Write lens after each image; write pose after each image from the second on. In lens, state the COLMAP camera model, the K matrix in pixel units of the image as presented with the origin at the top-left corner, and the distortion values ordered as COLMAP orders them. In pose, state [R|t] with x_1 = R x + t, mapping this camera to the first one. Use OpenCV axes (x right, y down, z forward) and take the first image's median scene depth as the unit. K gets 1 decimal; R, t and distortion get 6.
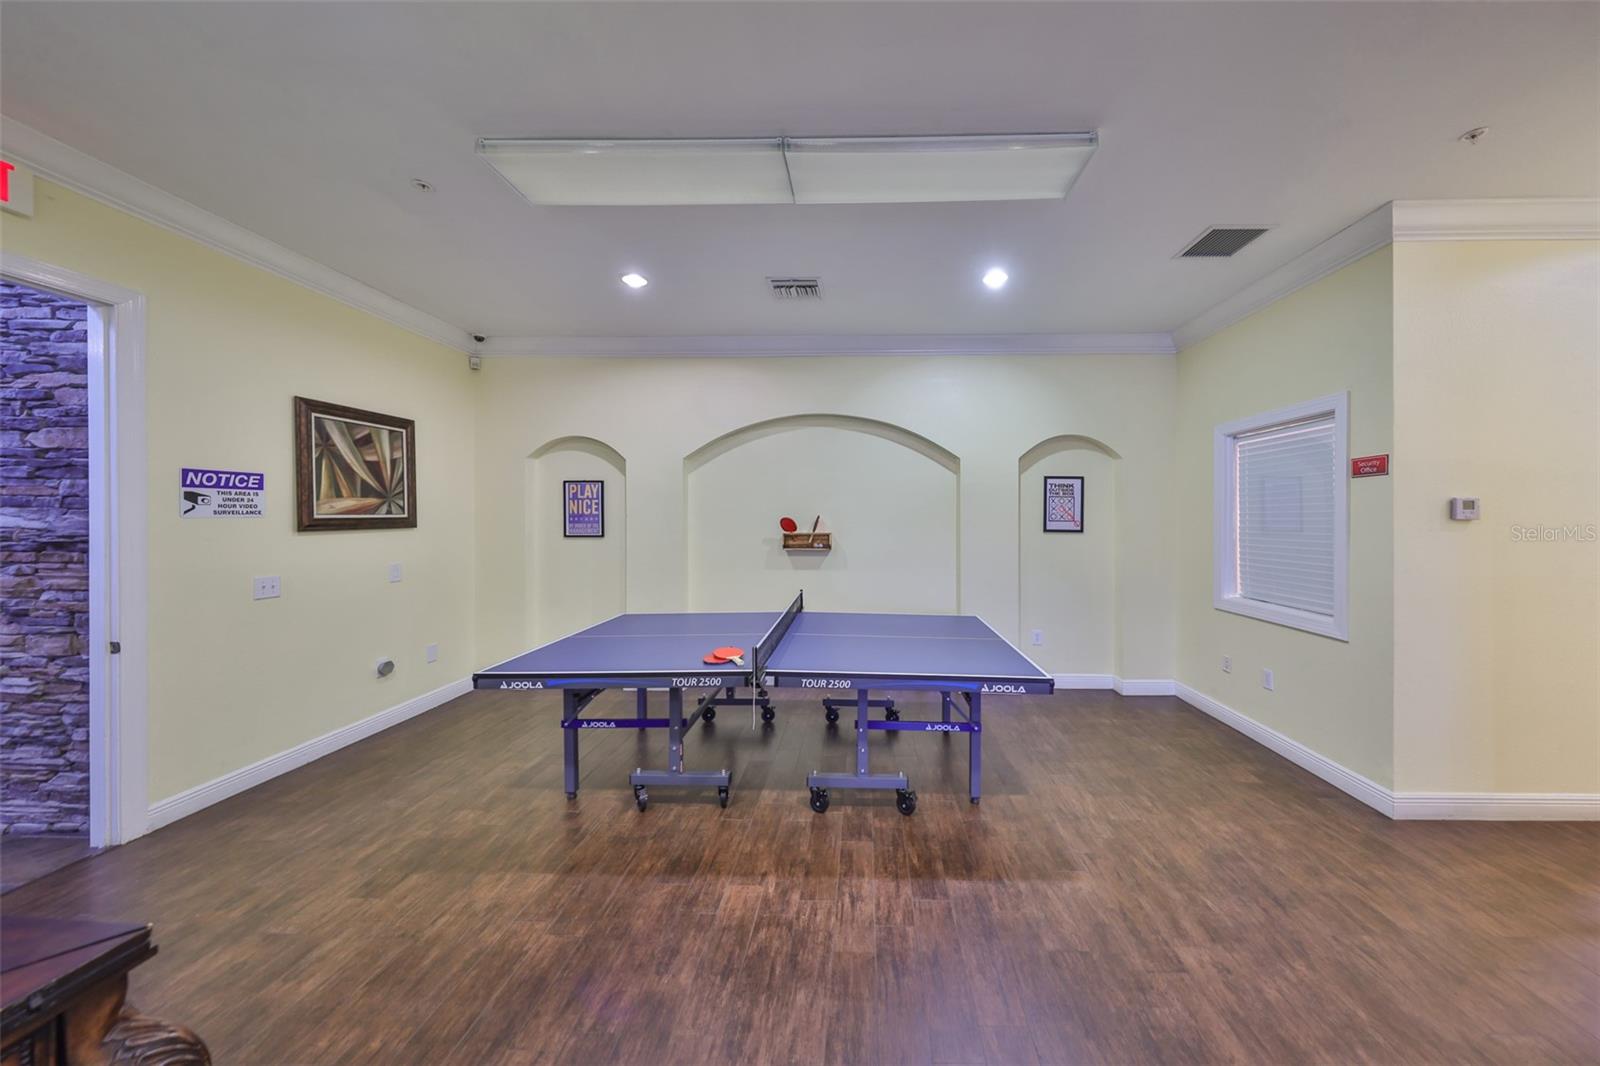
lens RADIAL K [[498.2, 0, 850.1], [0, 498.2, 515.8], [0, 0, 1]] dist [0.000126, 0.000038]
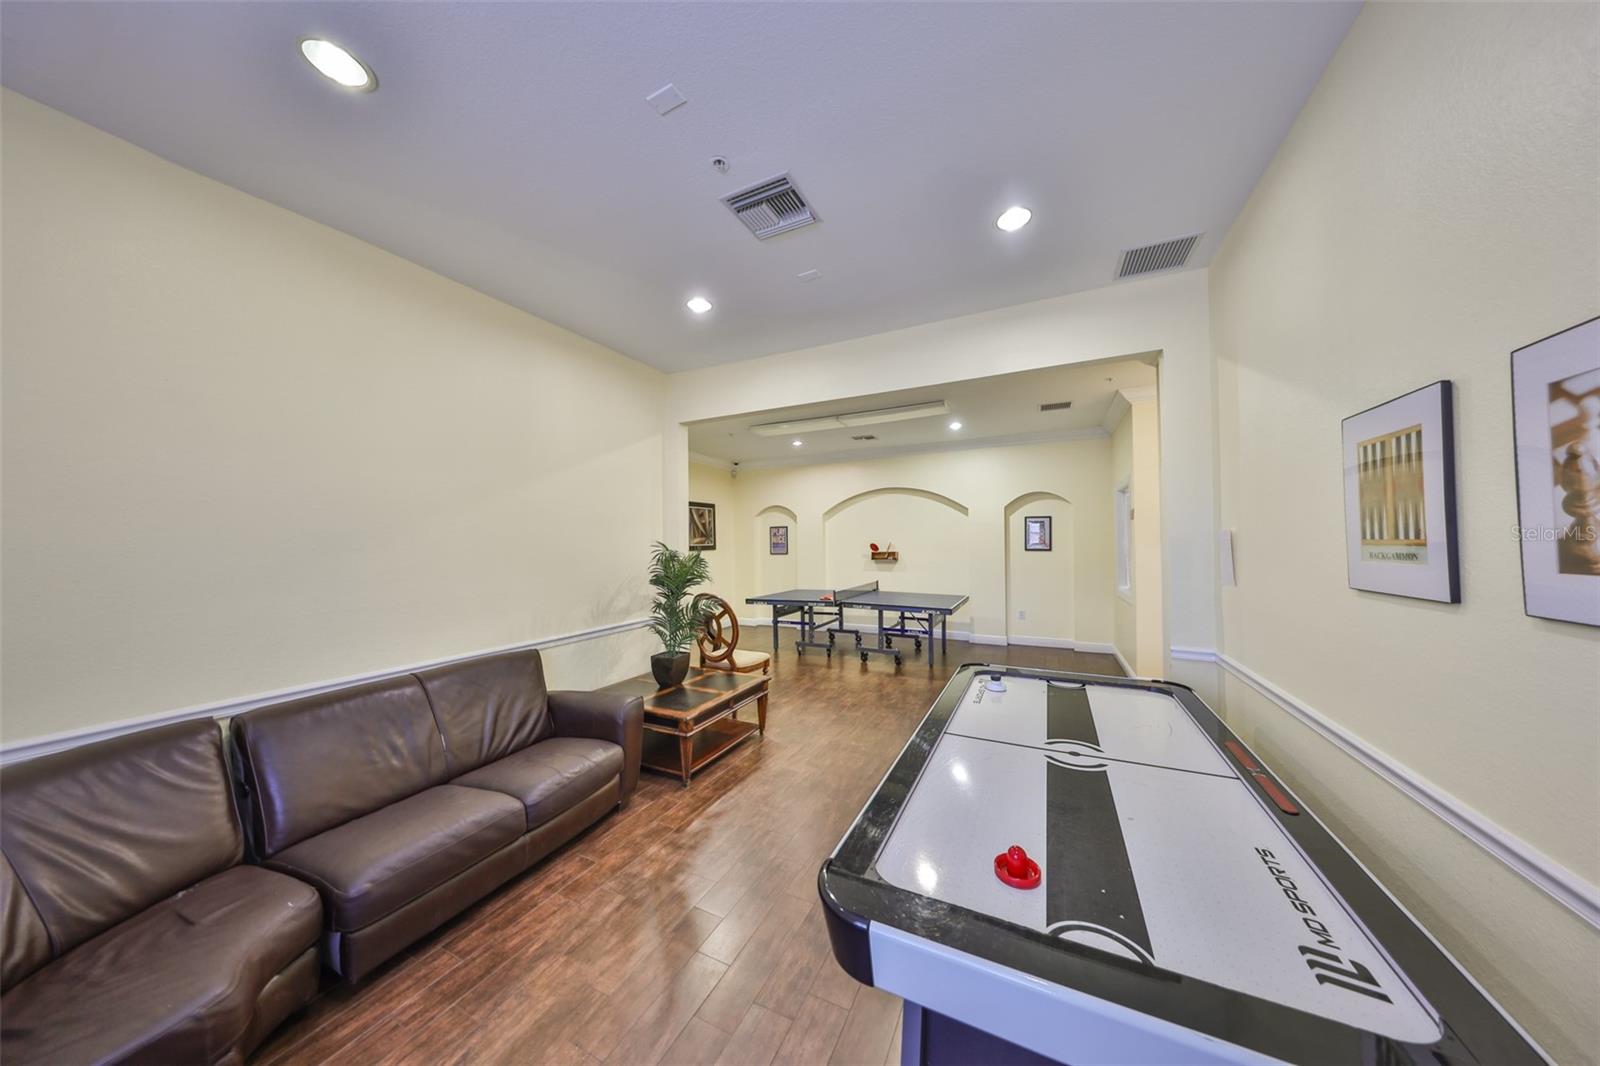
lens RADIAL K [[494.2, 0, 803.7], [0, 494.2, 537.5], [0, 0, 1]] dist [0.000419, 0.000167]
pose [[0.905142, -0.016615, -0.424785, 0.434843], [0.013514, 0.999856, -0.010311, -0.003676], [0.424895, 0.003593, 0.905236, -0.823029]]
